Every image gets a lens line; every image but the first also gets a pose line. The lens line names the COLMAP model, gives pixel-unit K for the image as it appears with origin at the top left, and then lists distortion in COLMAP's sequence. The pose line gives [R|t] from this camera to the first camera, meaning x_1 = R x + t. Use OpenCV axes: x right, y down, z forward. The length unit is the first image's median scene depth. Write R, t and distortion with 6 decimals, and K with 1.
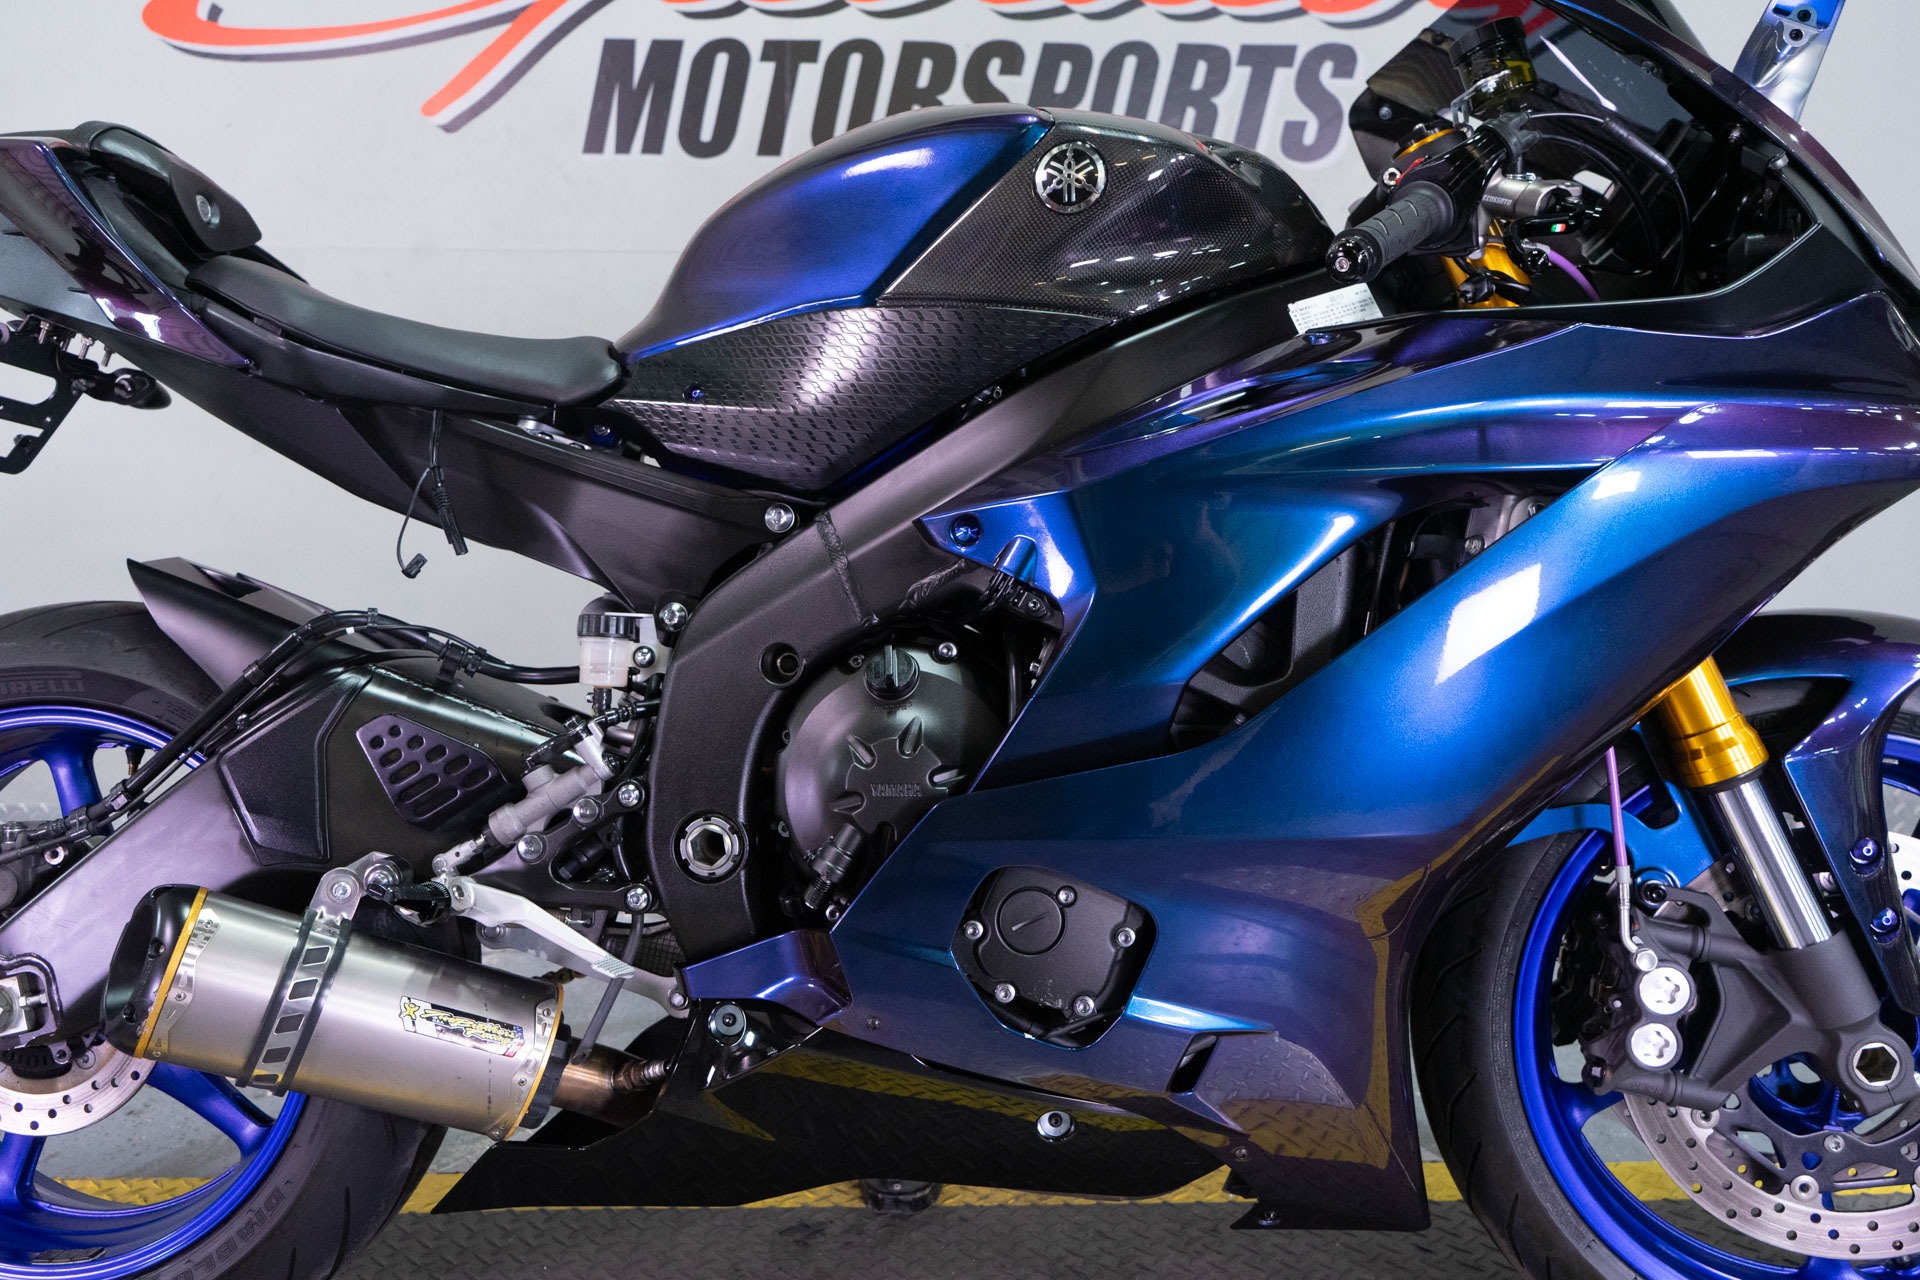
lens RADIAL K [[1552.4, 0, 965.2], [0, 1552.4, 659.9], [0, 0, 1]] dist [-0.036303, 0.010899]
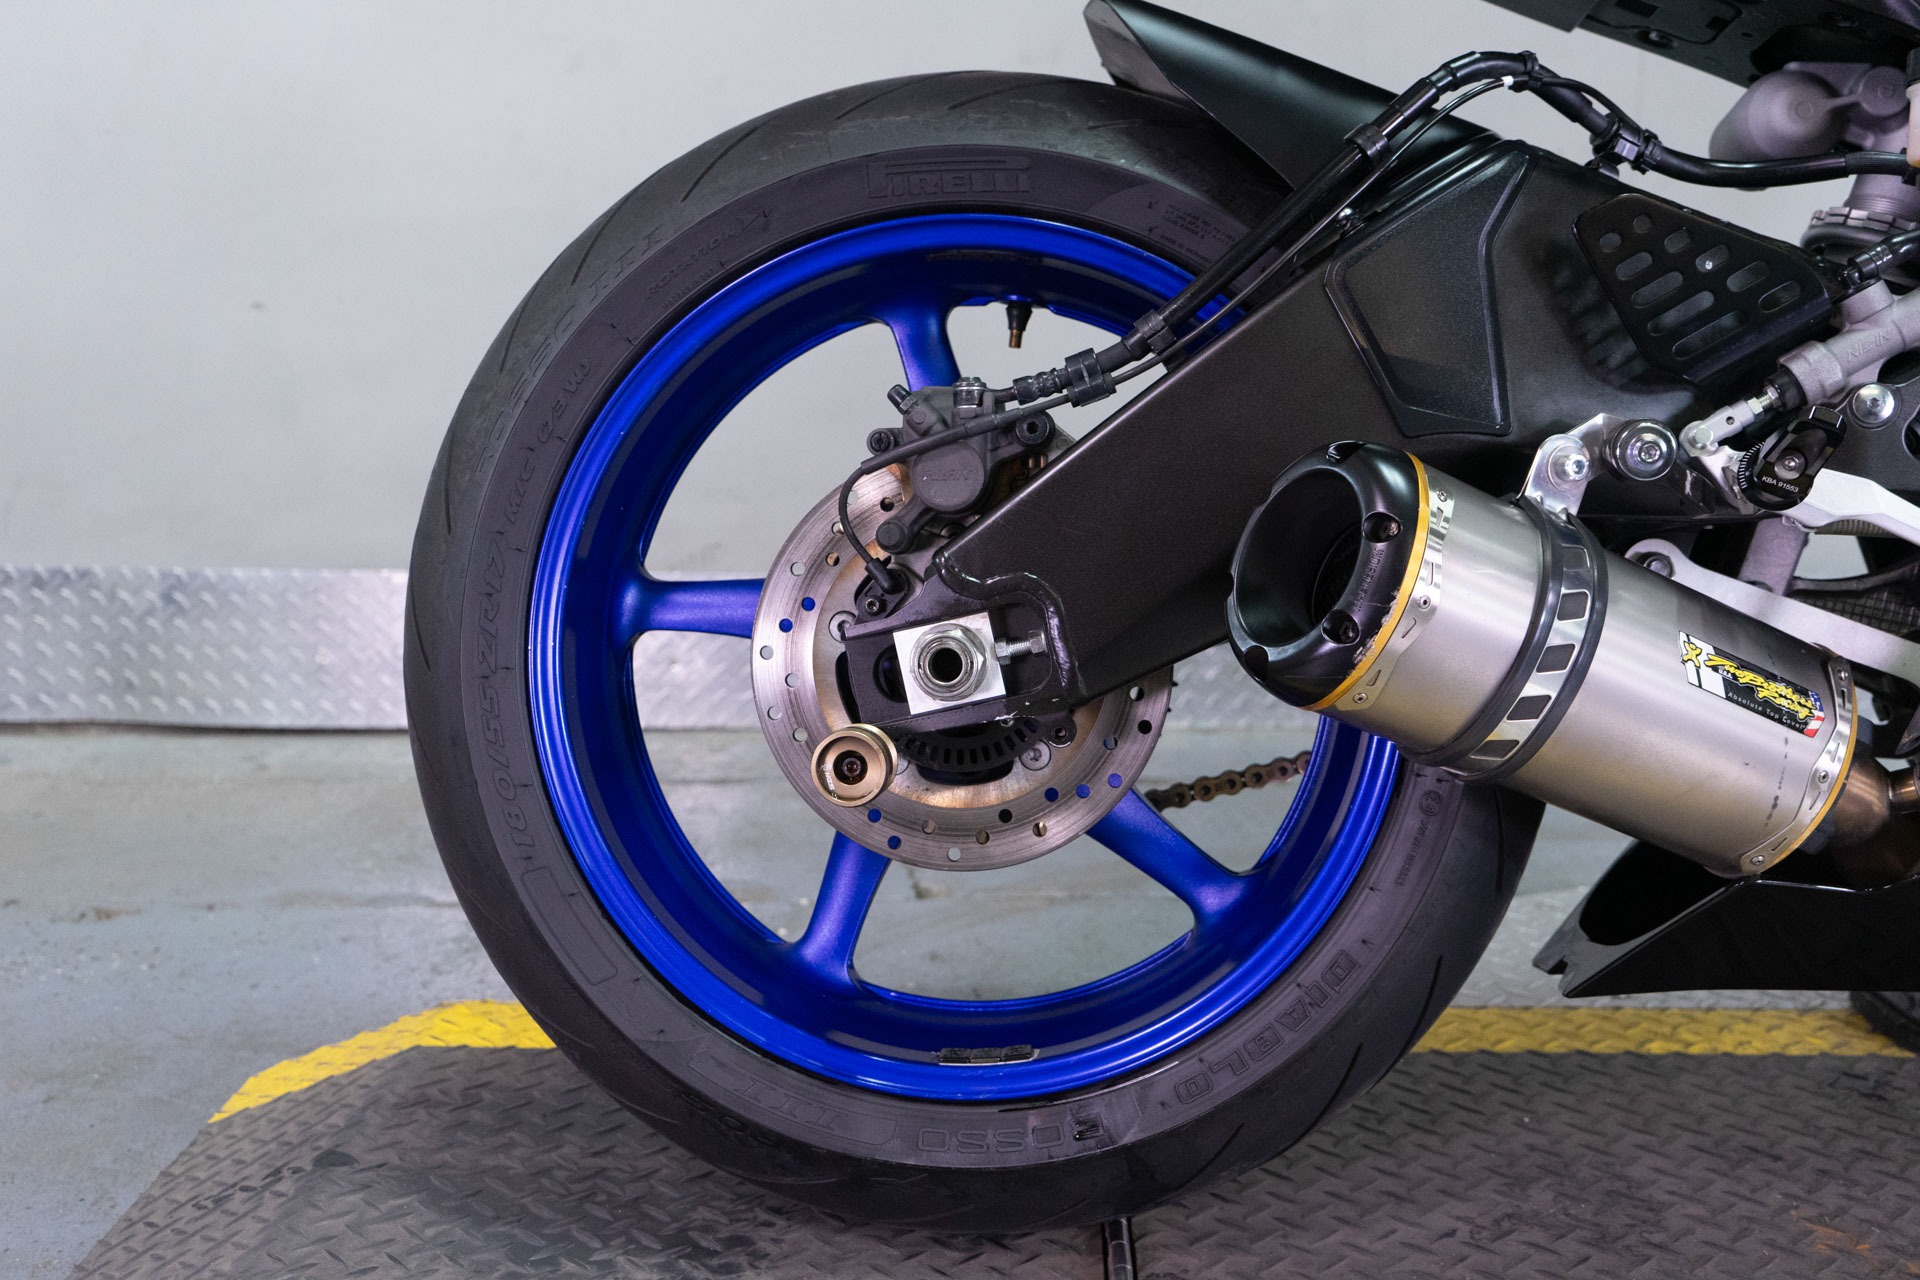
lens RADIAL K [[2062.1, 0, 903.0], [0, 2062.1, 680.4], [0, 0, 1]] dist [0.031007, 0.000000]
pose [[0.998965, 0.019599, -0.041046, -0.614832], [-0.016851, 0.997662, 0.066235, 0.177095], [0.042249, -0.065475, 0.996959, 0.124874]]
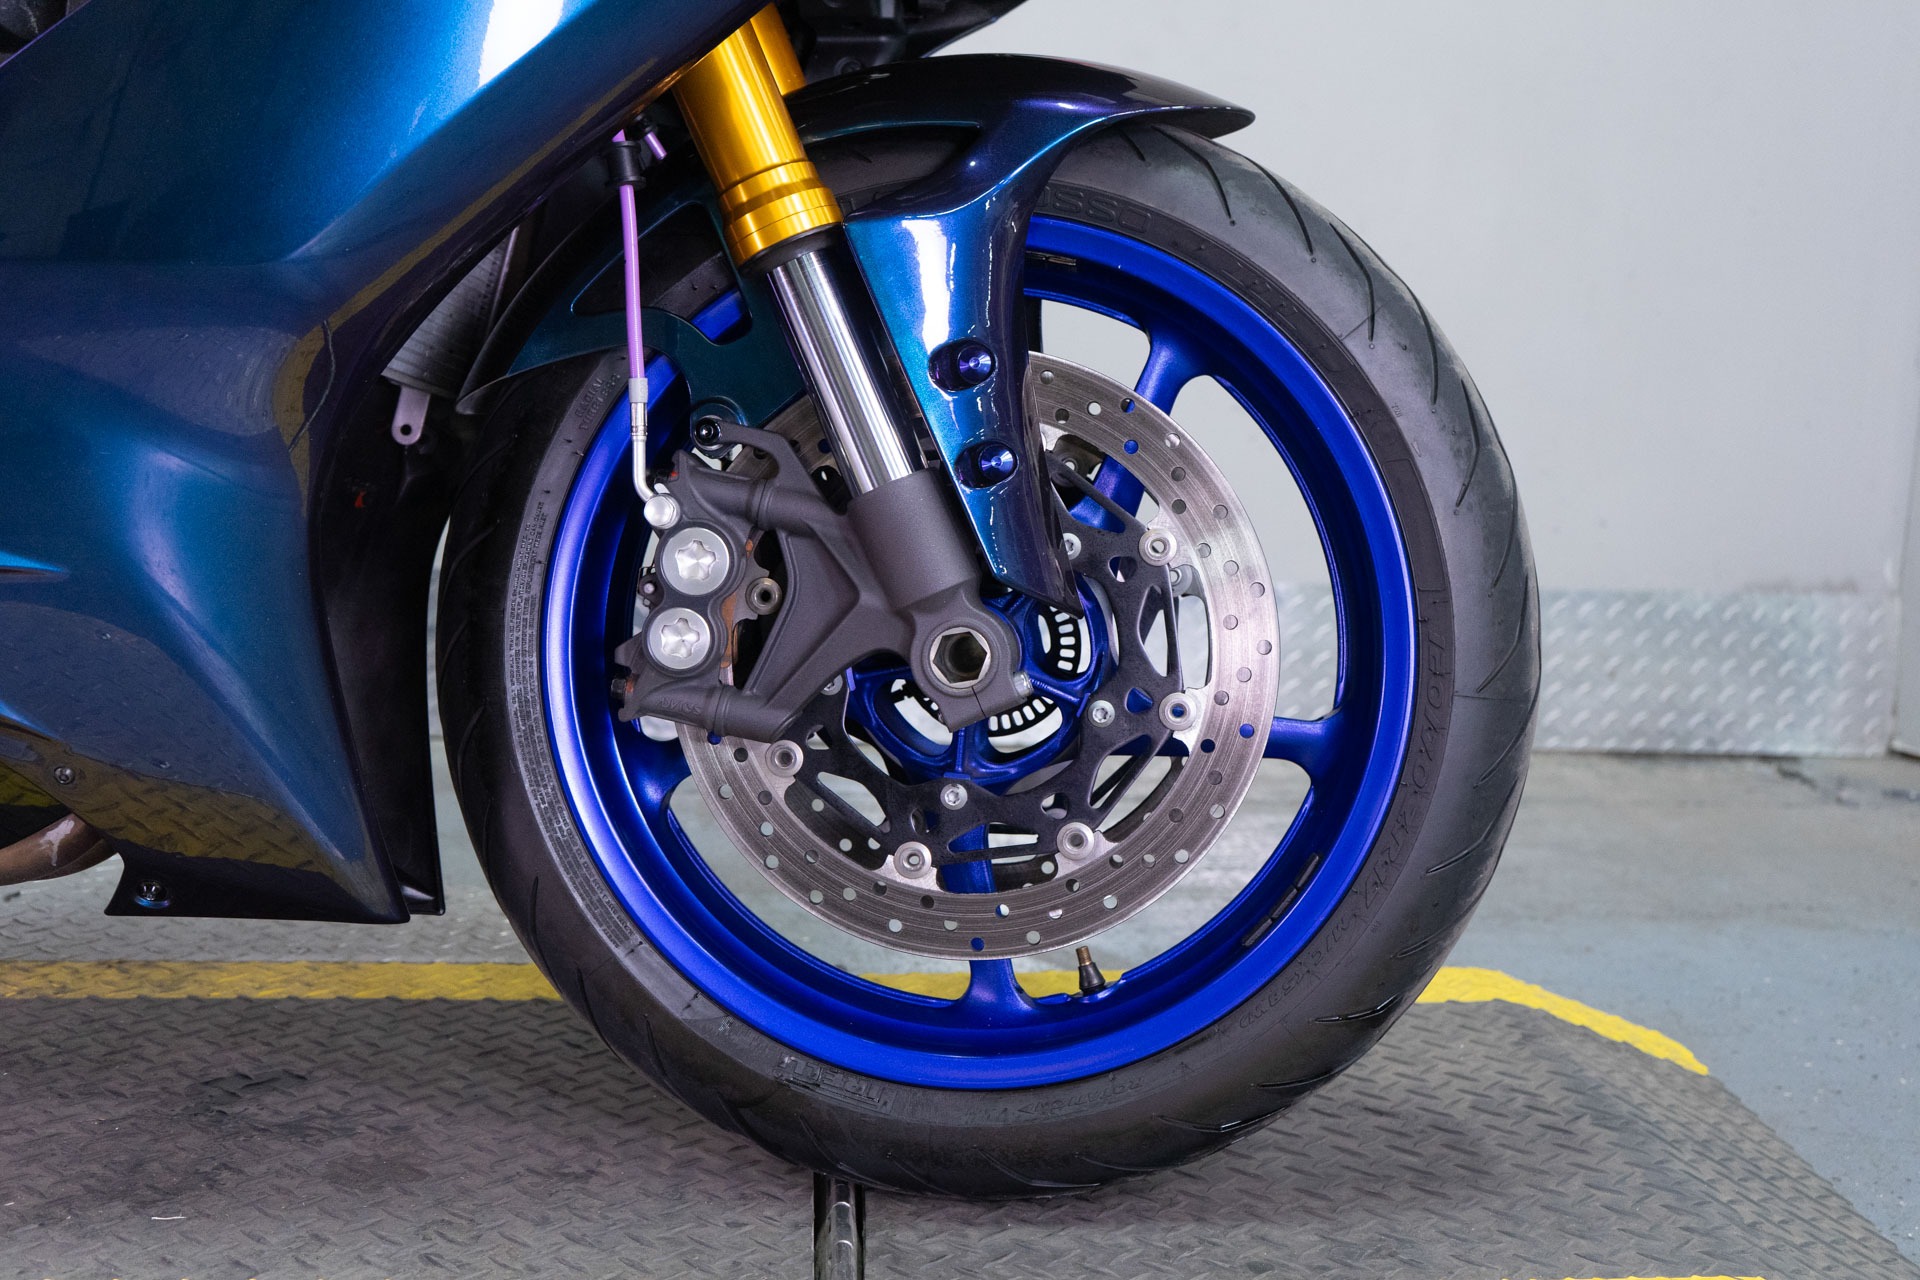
lens RADIAL K [[2448.3, 0, 972.7], [0, 2448.3, 644.7], [0, 0, 1]] dist [0.011053, 0.000000]
pose [[0.996504, 0.028507, 0.078535, 0.457764], [-0.030158, 0.999347, 0.019913, 0.210536], [-0.077916, -0.022212, 0.996712, -0.116884]]
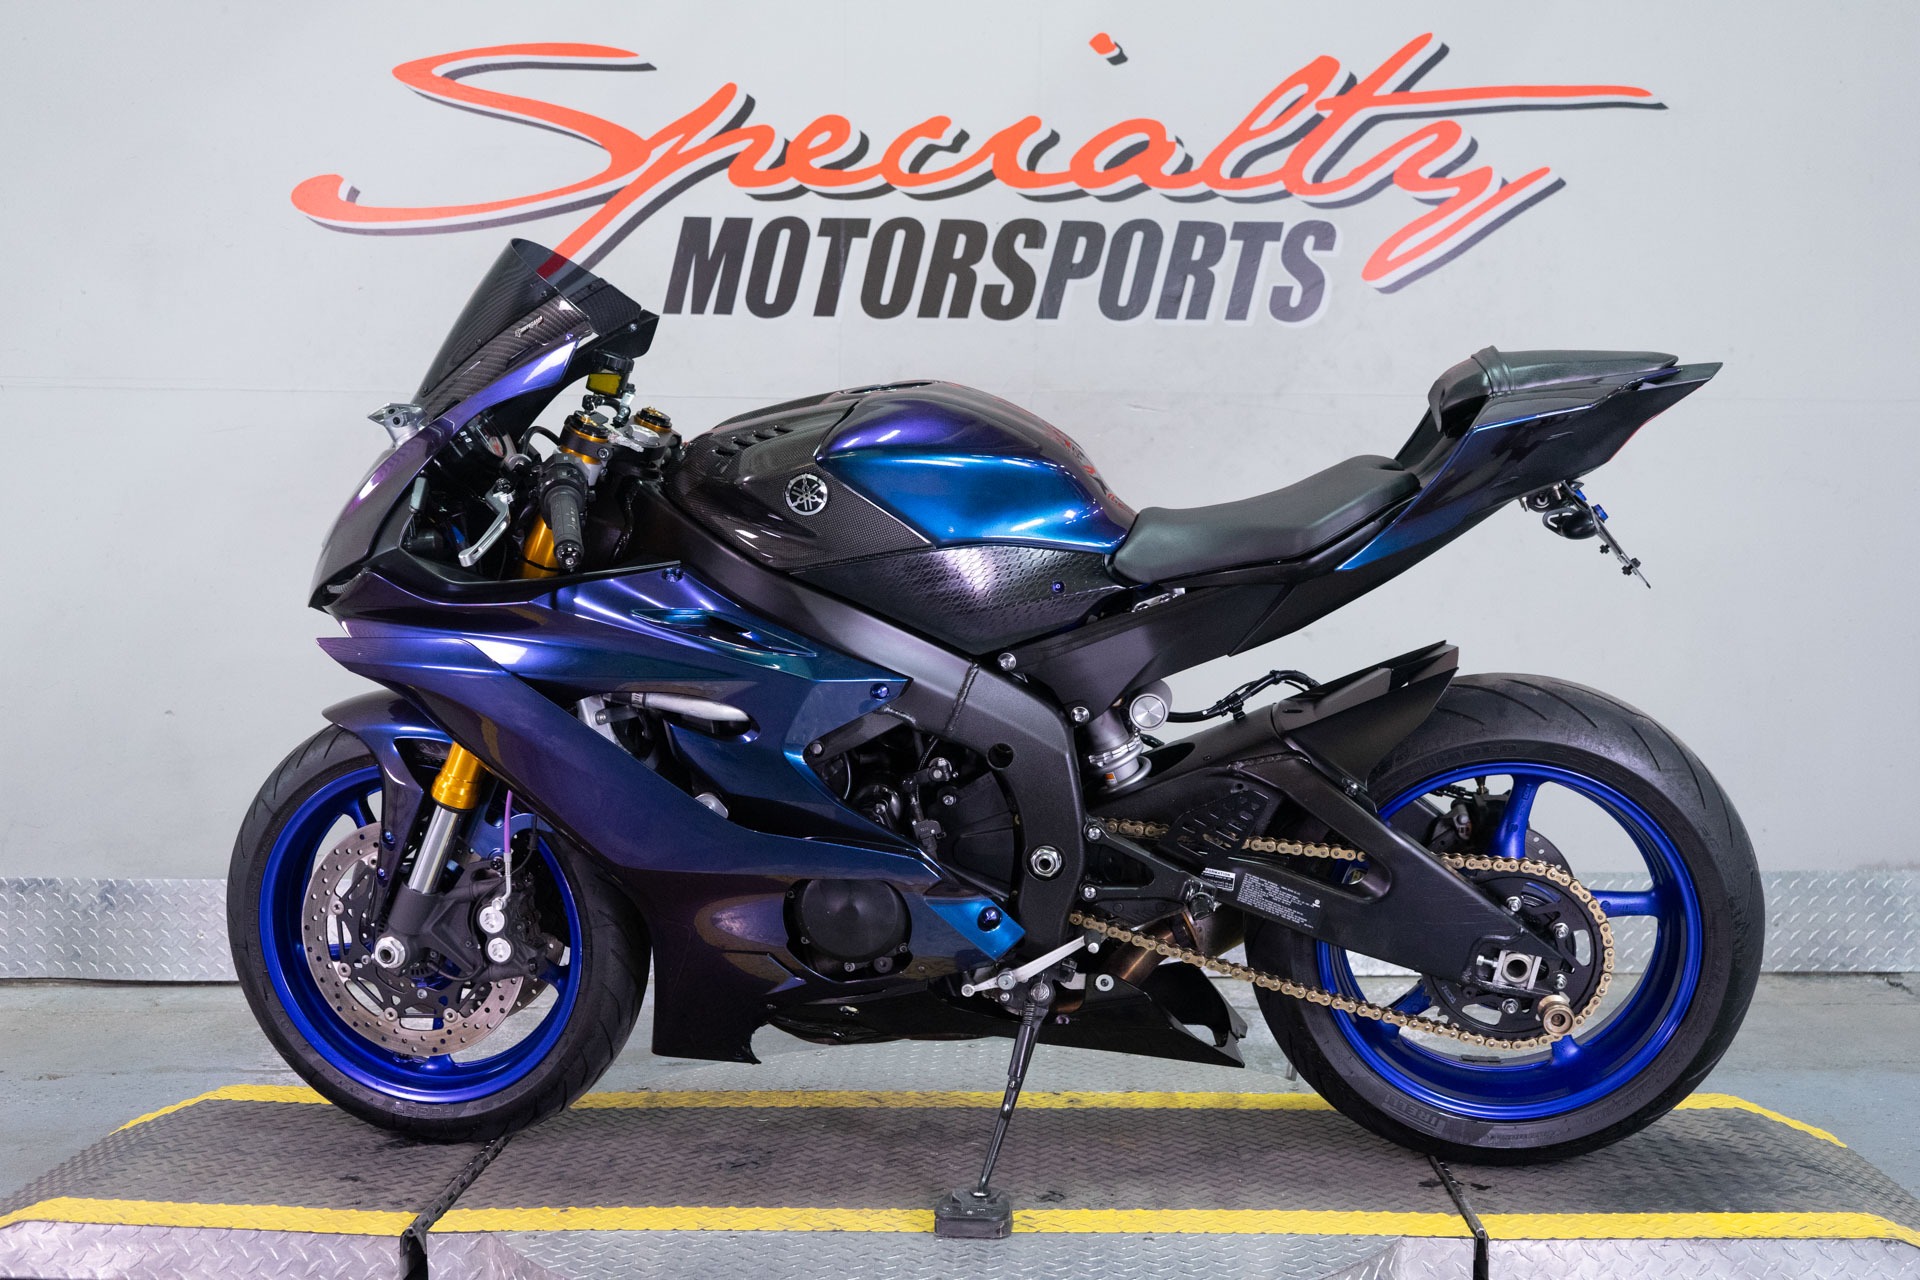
lens RADIAL K [[2152.4, 0, 949.2], [0, 2152.4, 643.0], [0, 0, 1]] dist [-0.006225, 0.000000]
pose [[0.999728, 0.005791, -0.022592, 0.009038], [-0.007761, 0.996080, -0.088116, 0.130517], [0.021993, 0.088267, 0.995854, -1.301858]]
